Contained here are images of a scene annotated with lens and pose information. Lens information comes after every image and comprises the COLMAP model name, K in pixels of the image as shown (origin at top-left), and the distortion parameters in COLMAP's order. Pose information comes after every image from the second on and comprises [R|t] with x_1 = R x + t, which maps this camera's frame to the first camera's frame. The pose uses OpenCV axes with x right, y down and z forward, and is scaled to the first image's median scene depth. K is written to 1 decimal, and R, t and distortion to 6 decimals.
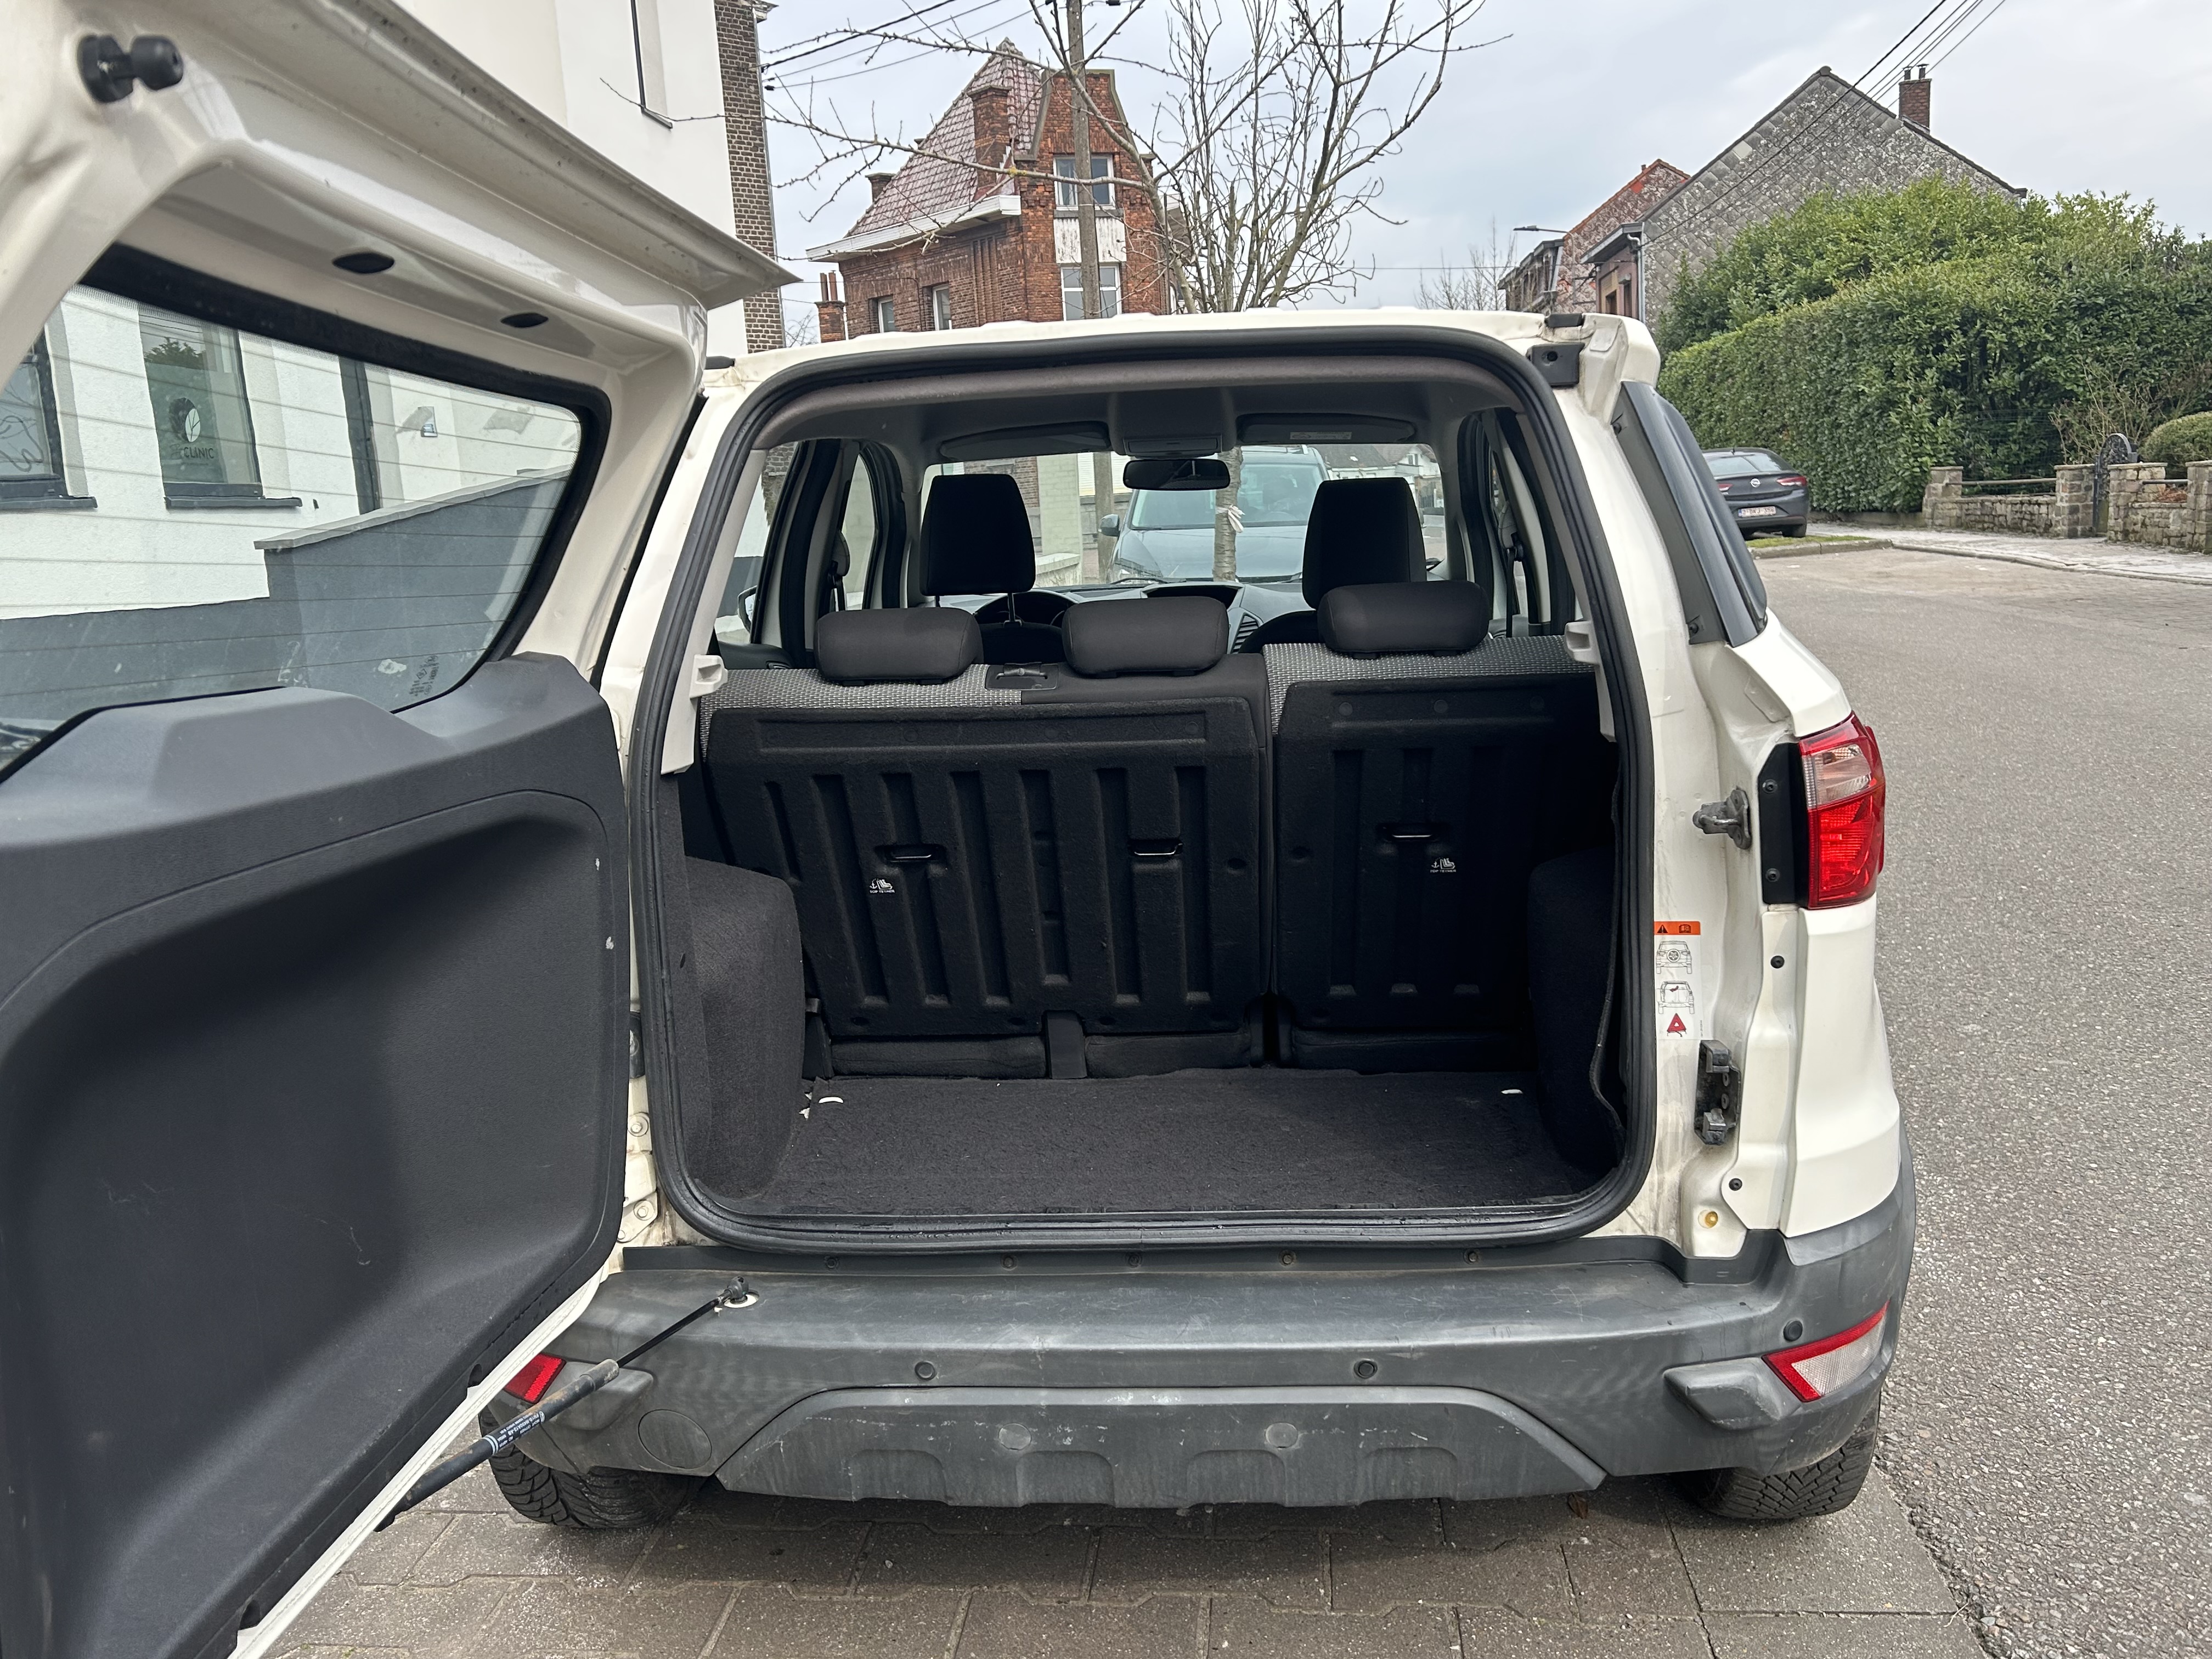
lens RADIAL K [[1825.1, 0, 1105.7], [0, 1825.1, 816.1], [0, 0, 1]] dist [0.034027, 0.001330]
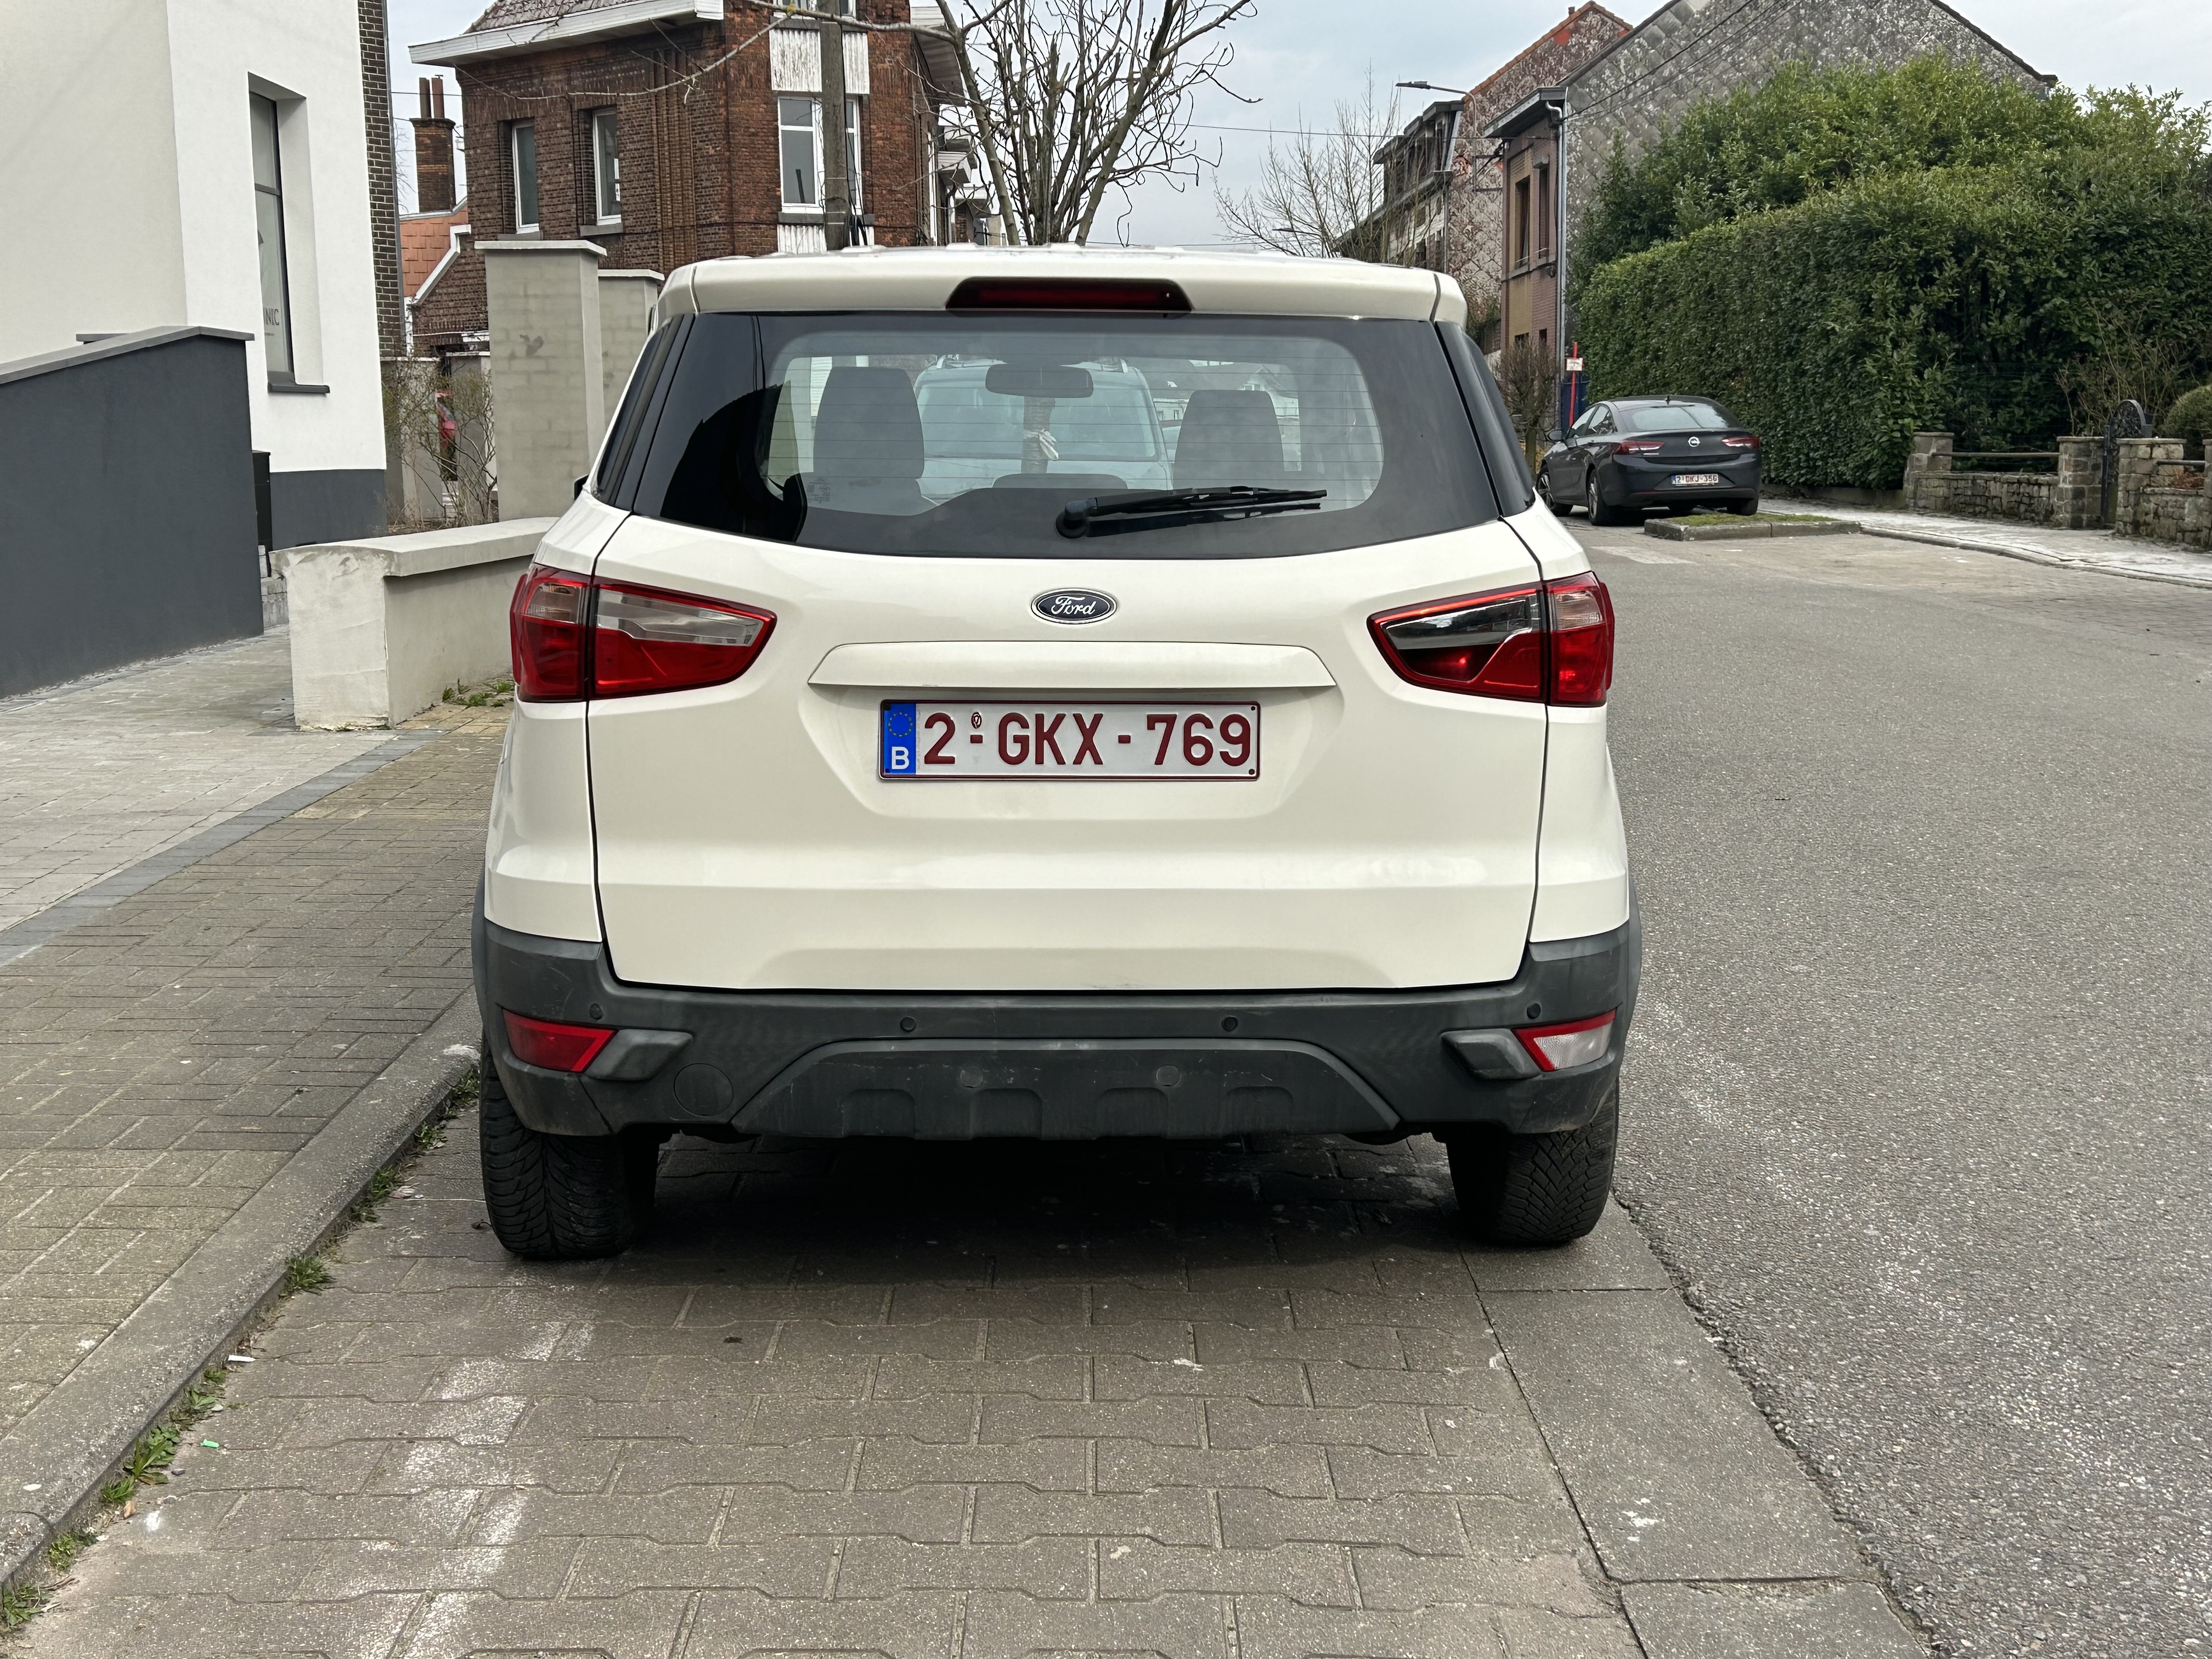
lens RADIAL K [[2653.3, 0, 1106.0], [0, 2653.3, 829.5], [0, 0, 1]] dist [0.162053, -0.351327]
pose [[0.992687, 0.031217, 0.116611, -0.015124], [-0.028318, 0.999249, -0.026434, 0.016515], [-0.117349, 0.022938, 0.992826, -0.077316]]
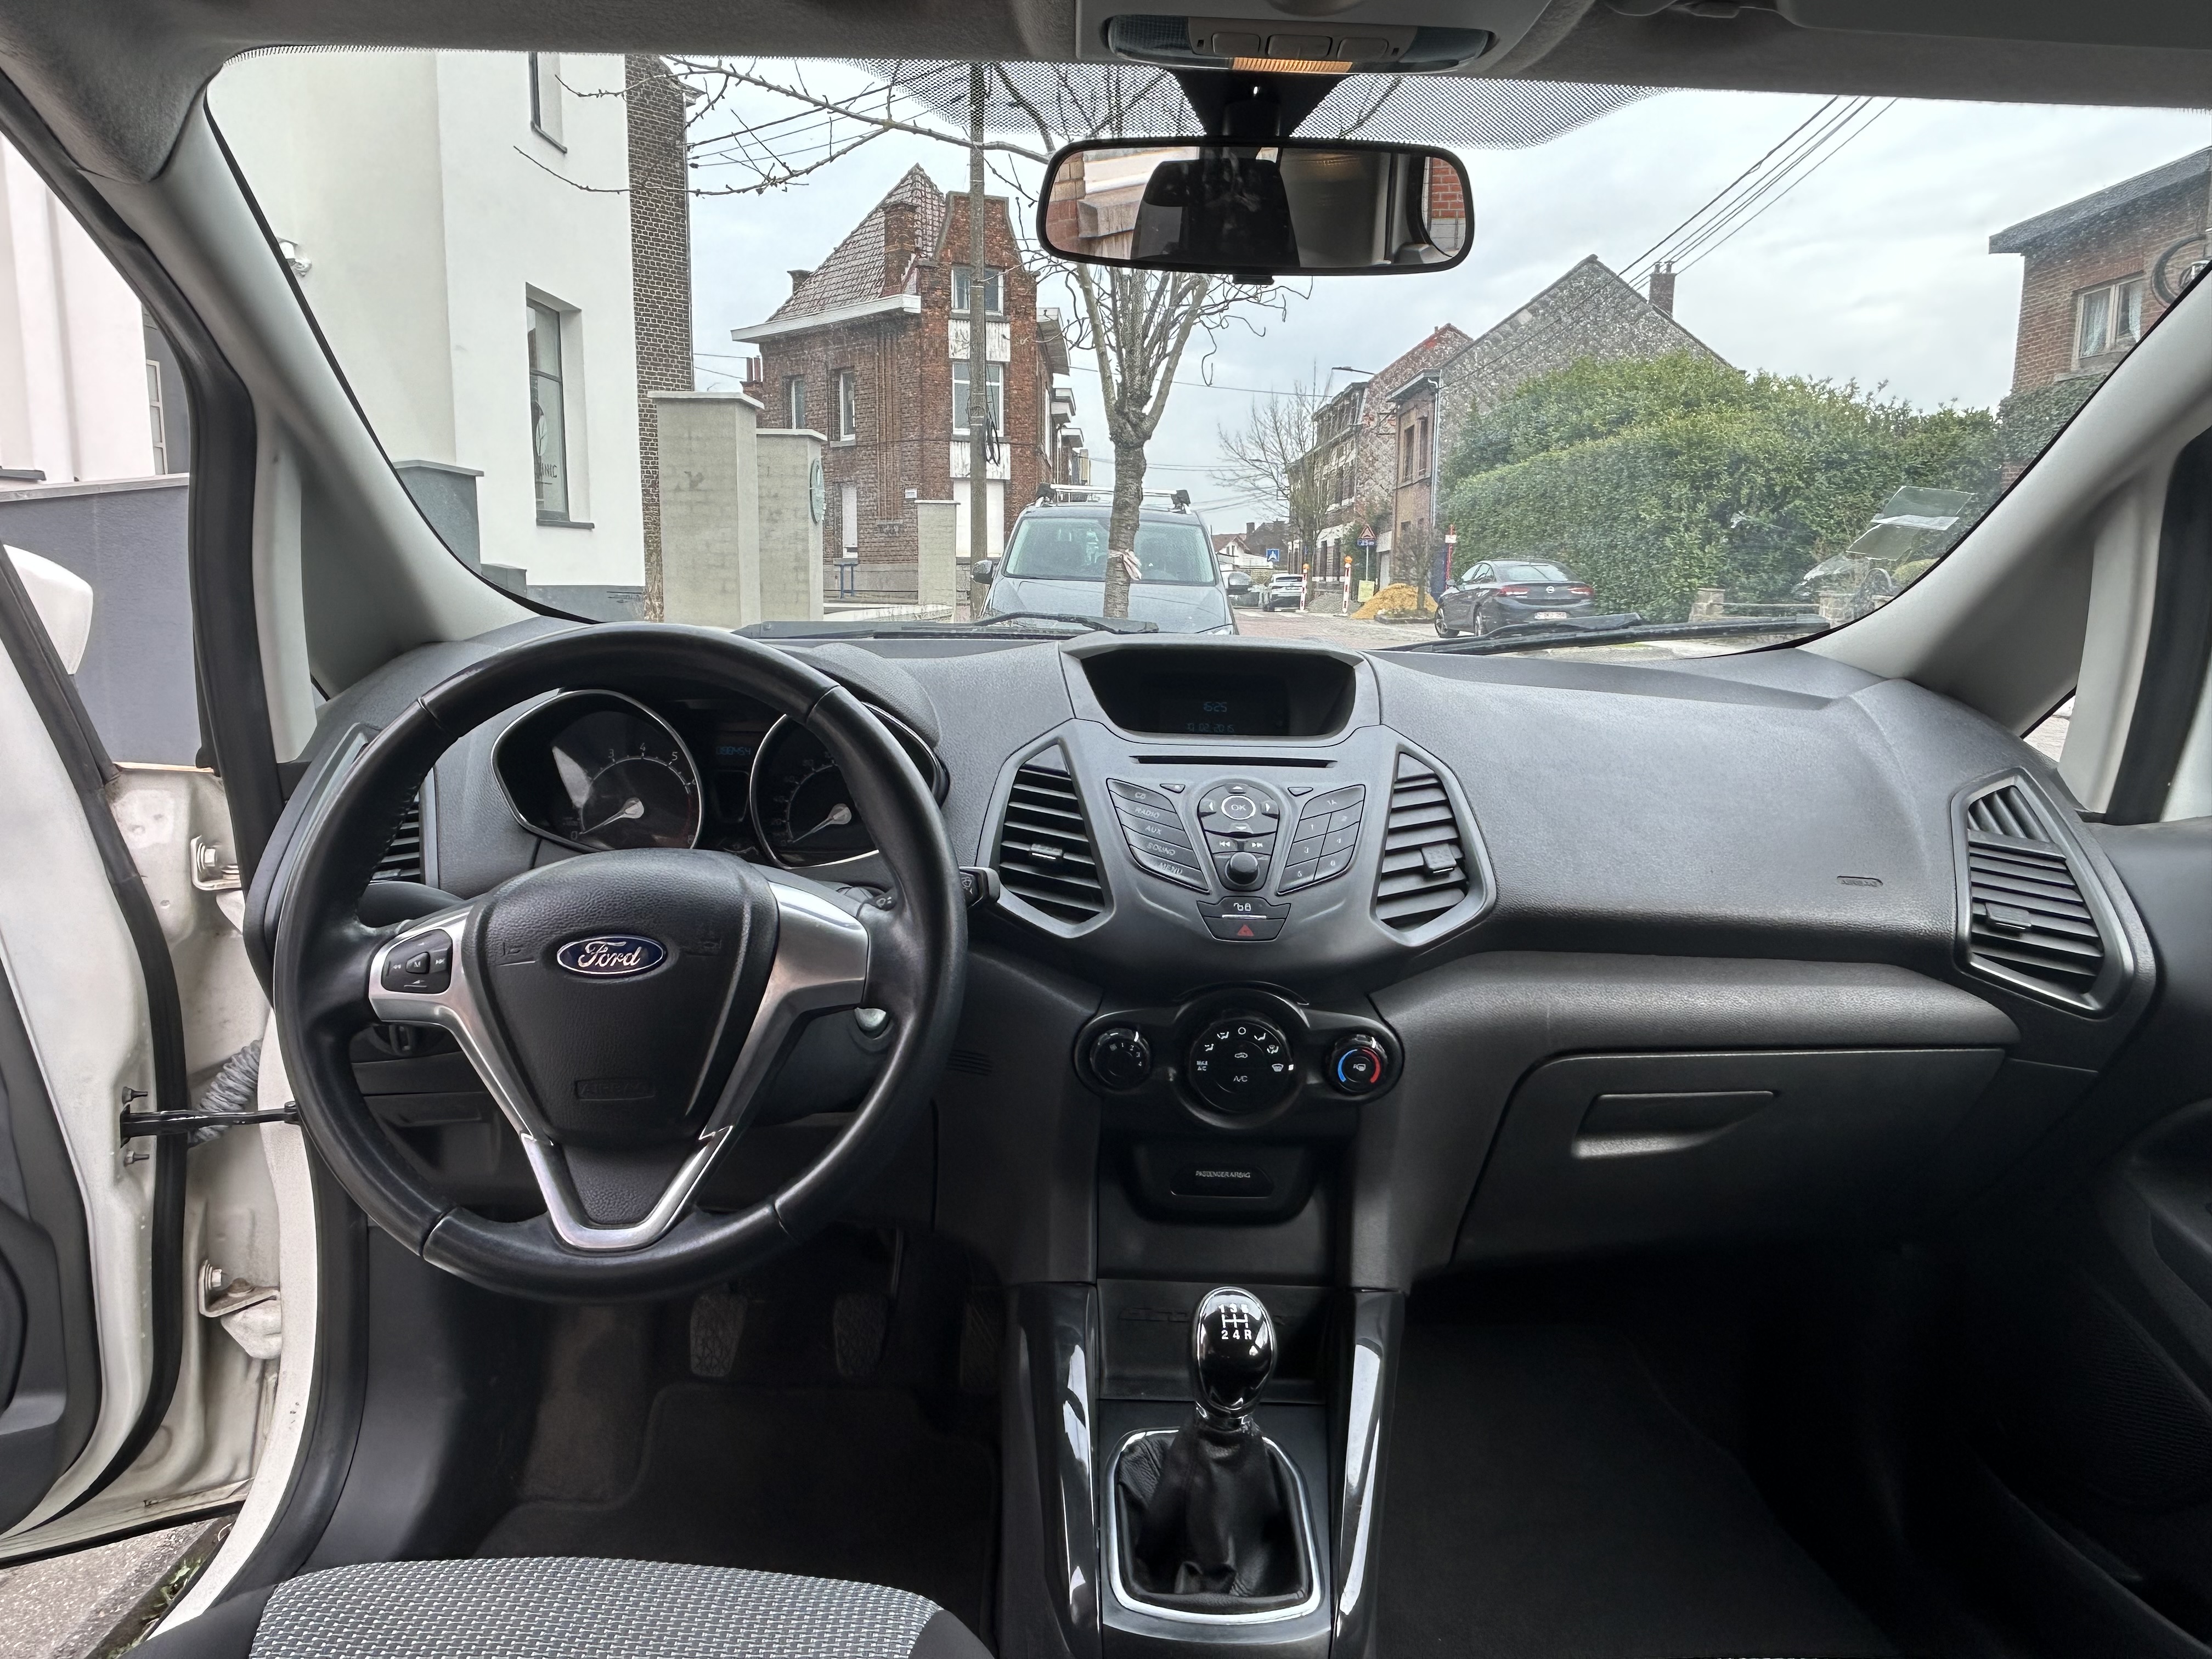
lens RADIAL K [[1415.8, 0, 1087.6], [0, 1415.8, 838.3], [0, 0, 1]] dist [0.004068, 0.000133]
pose [[0.994650, 0.057270, 0.085972, 0.000650], [-0.058195, 0.998271, 0.008292, -0.017374], [-0.085348, -0.013251, 0.996263, 0.140983]]
